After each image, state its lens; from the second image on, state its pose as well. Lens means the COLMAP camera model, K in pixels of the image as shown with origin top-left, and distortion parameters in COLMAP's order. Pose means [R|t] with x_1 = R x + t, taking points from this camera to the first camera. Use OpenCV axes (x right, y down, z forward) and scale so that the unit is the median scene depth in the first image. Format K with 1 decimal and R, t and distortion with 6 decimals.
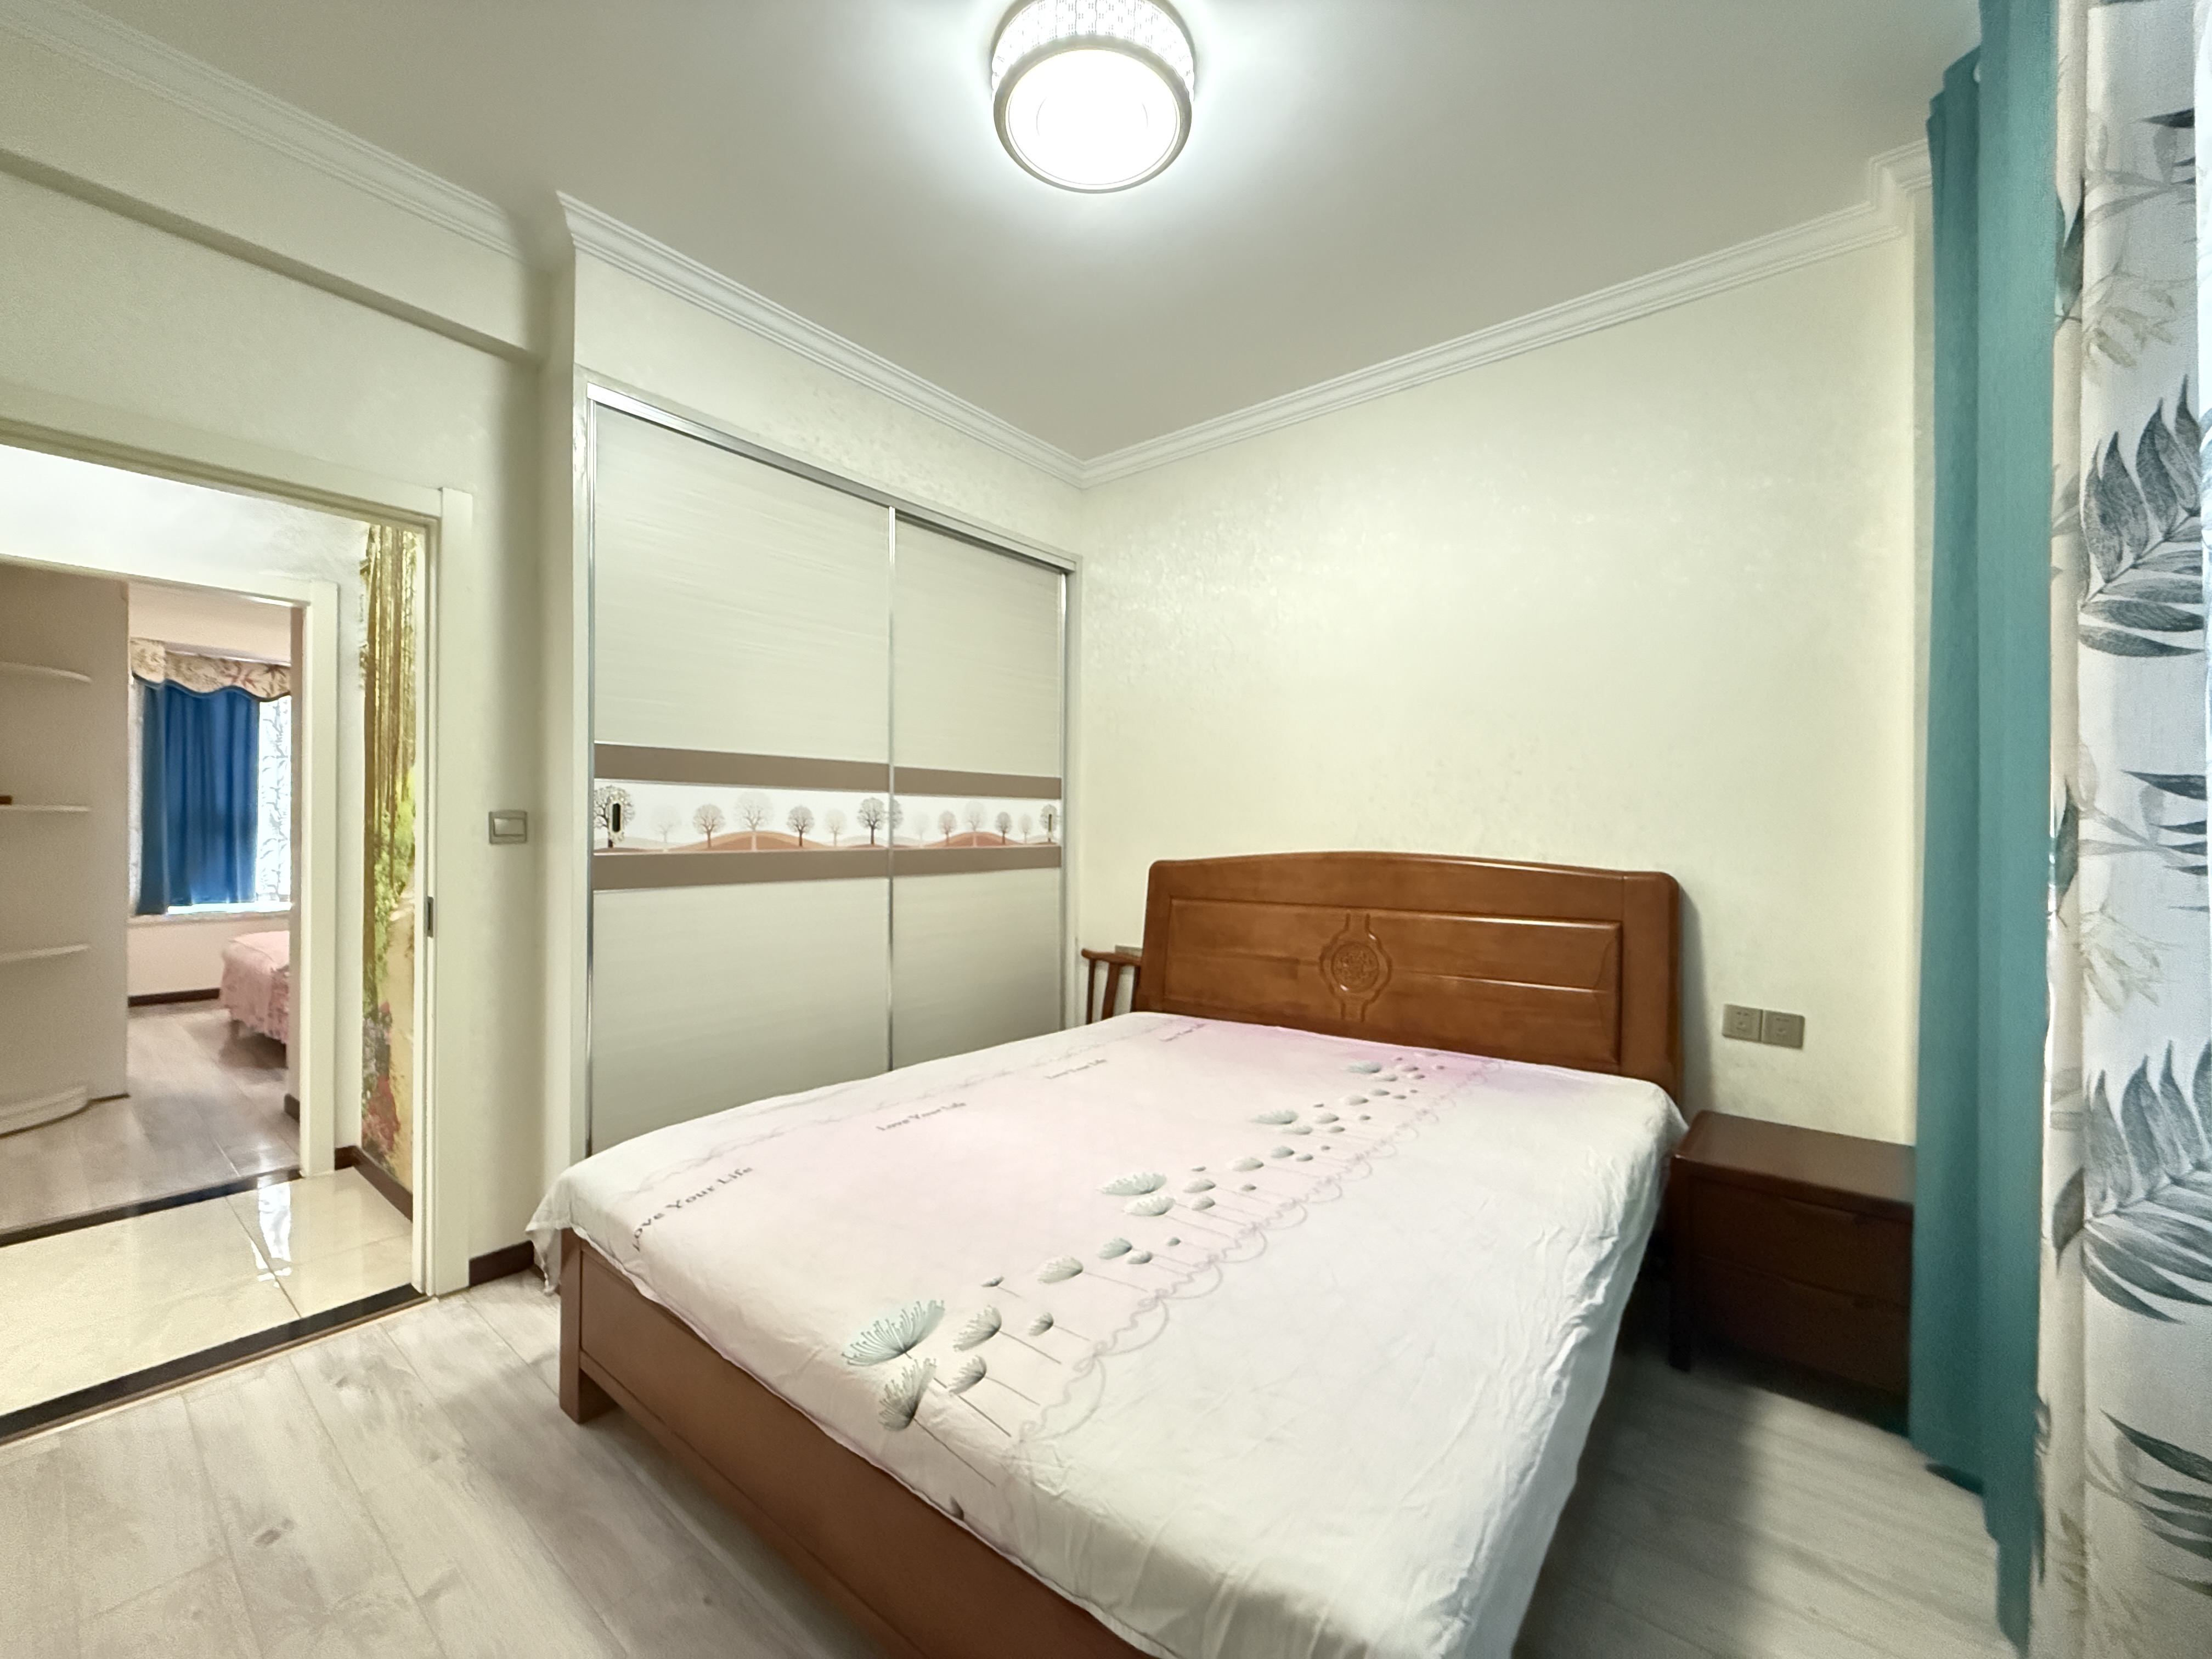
lens RADIAL K [[878.8, 0, 1101.9], [0, 878.8, 834.3], [0, 0, 1]] dist [0.001778, 0.000523]
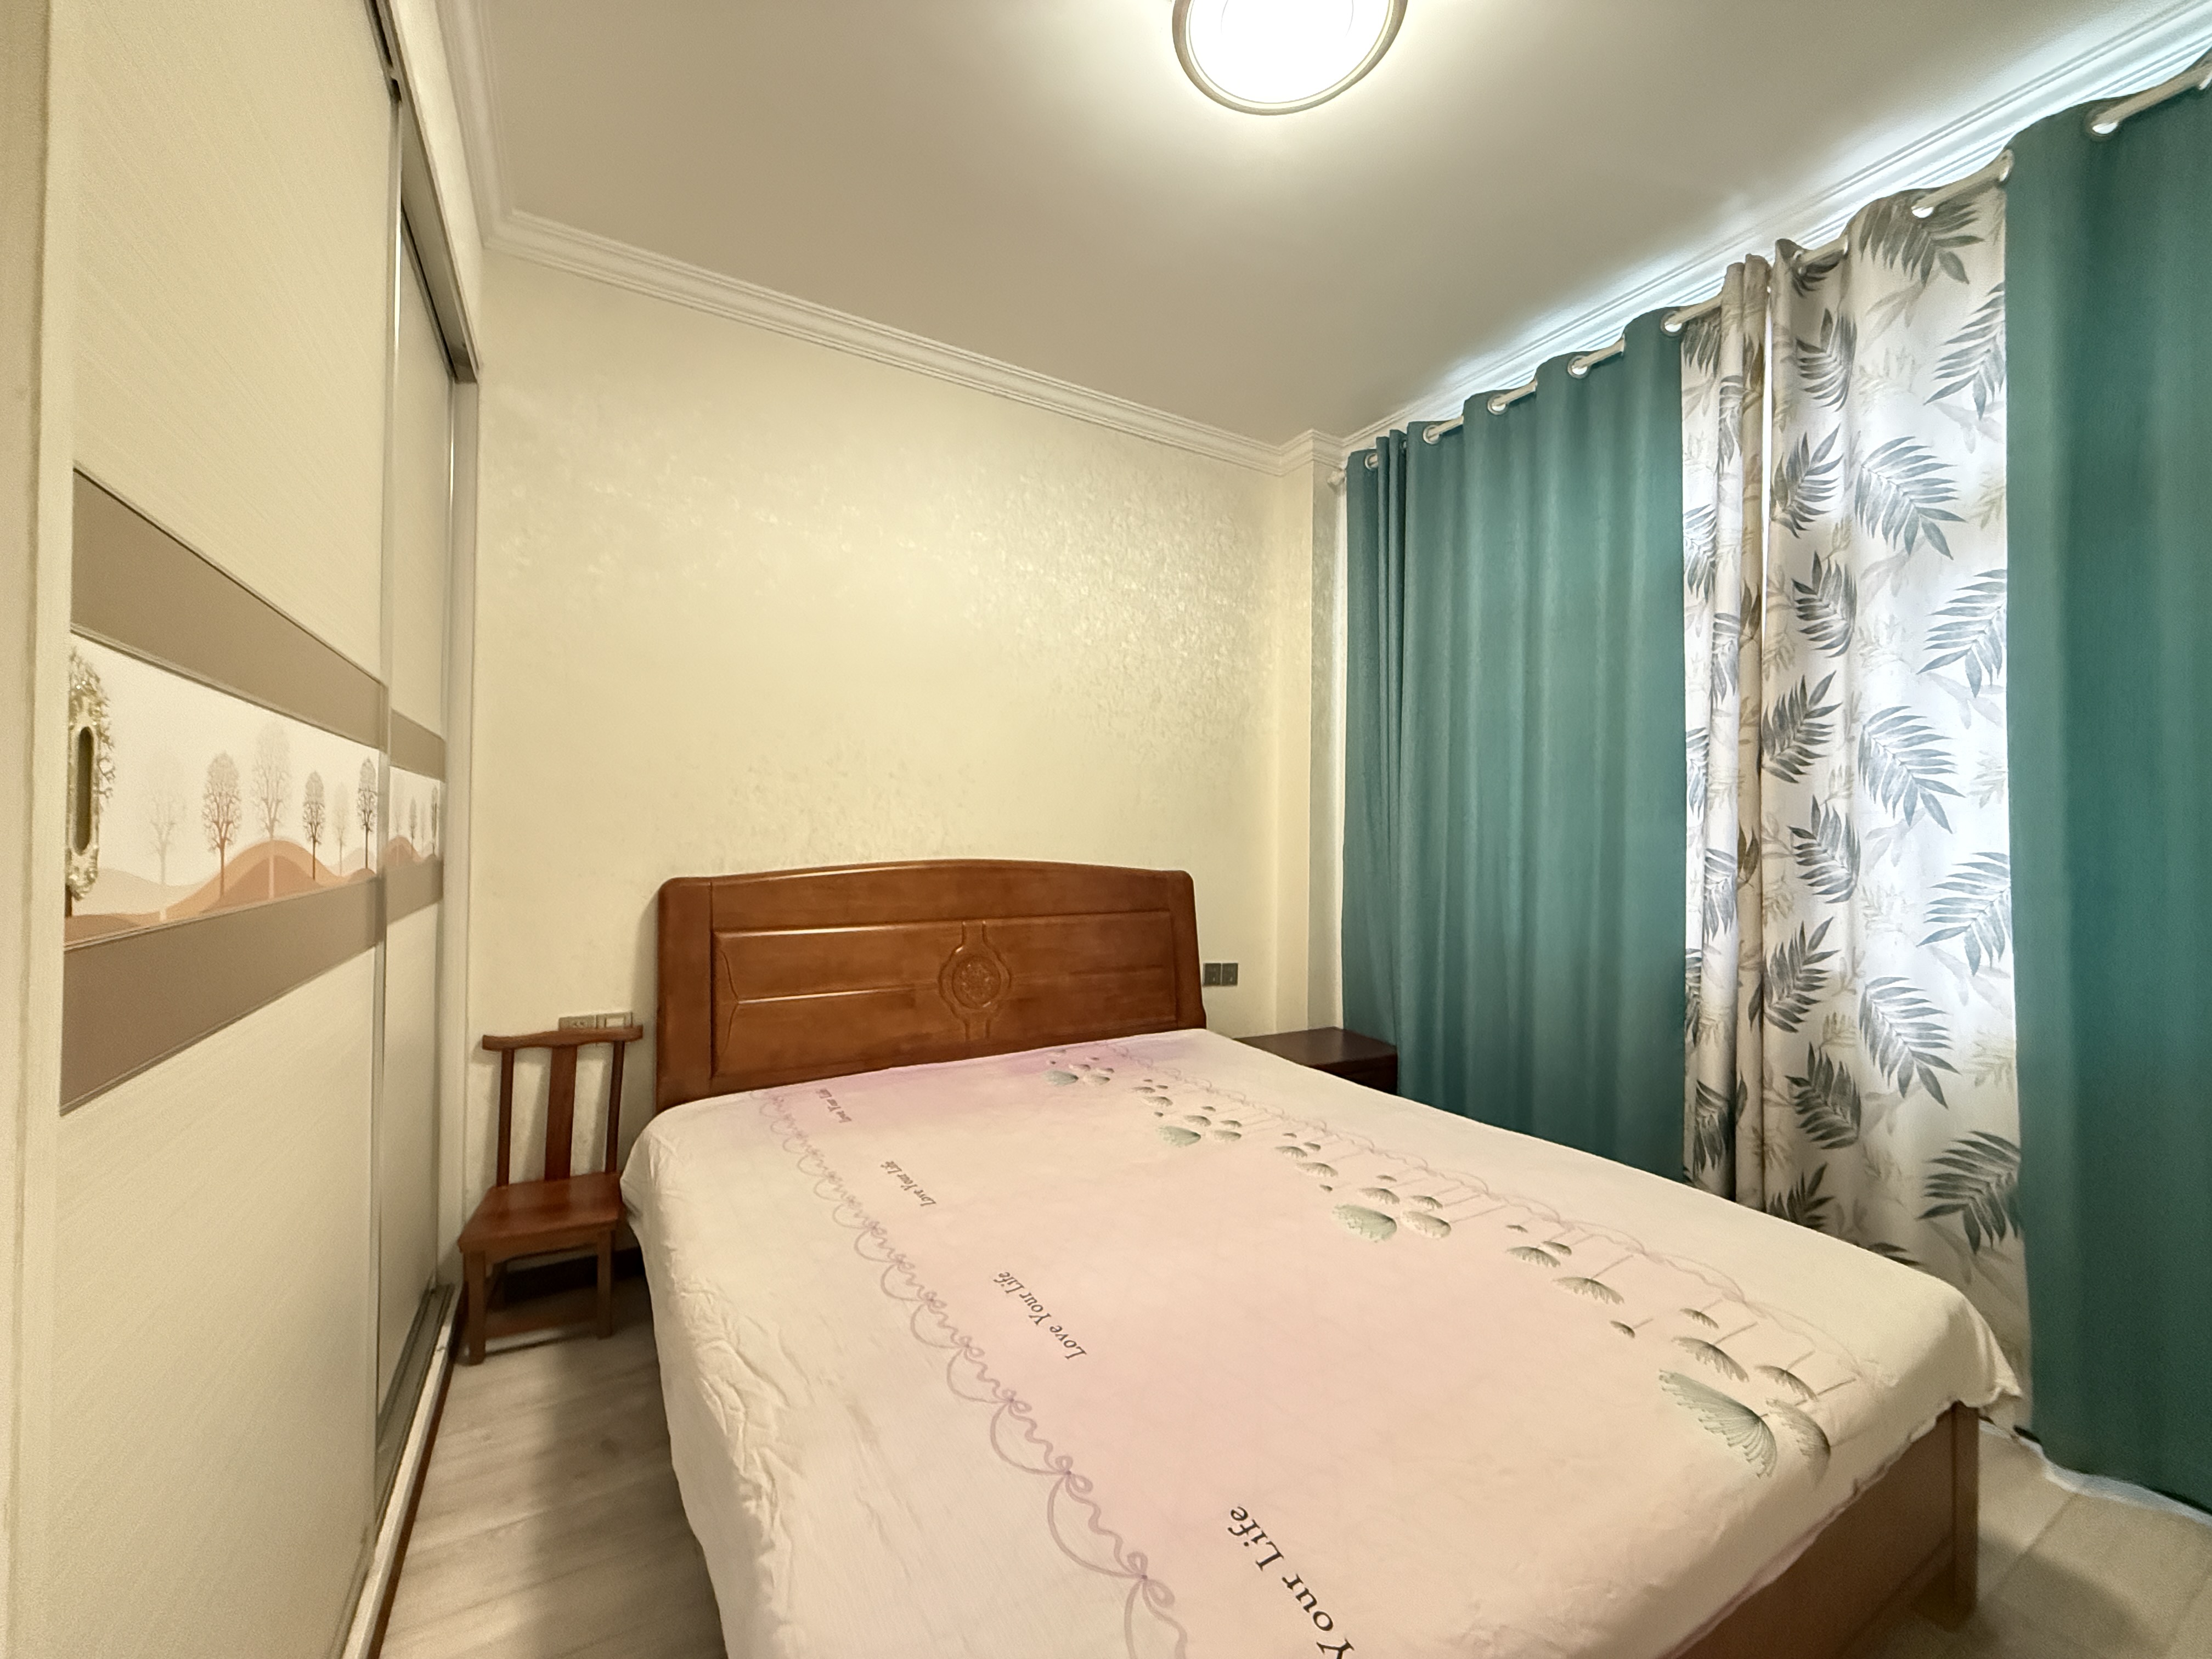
lens RADIAL K [[878.8, 0, 1106.8], [0, 878.8, 823.3], [0, 0, 1]] dist [0.001778, 0.000523]
pose [[0.365202, 0.013553, 0.930830, -0.572190], [-0.006643, 0.999907, -0.011952, -0.009670], [-0.930905, -0.001819, 0.365257, 0.551279]]
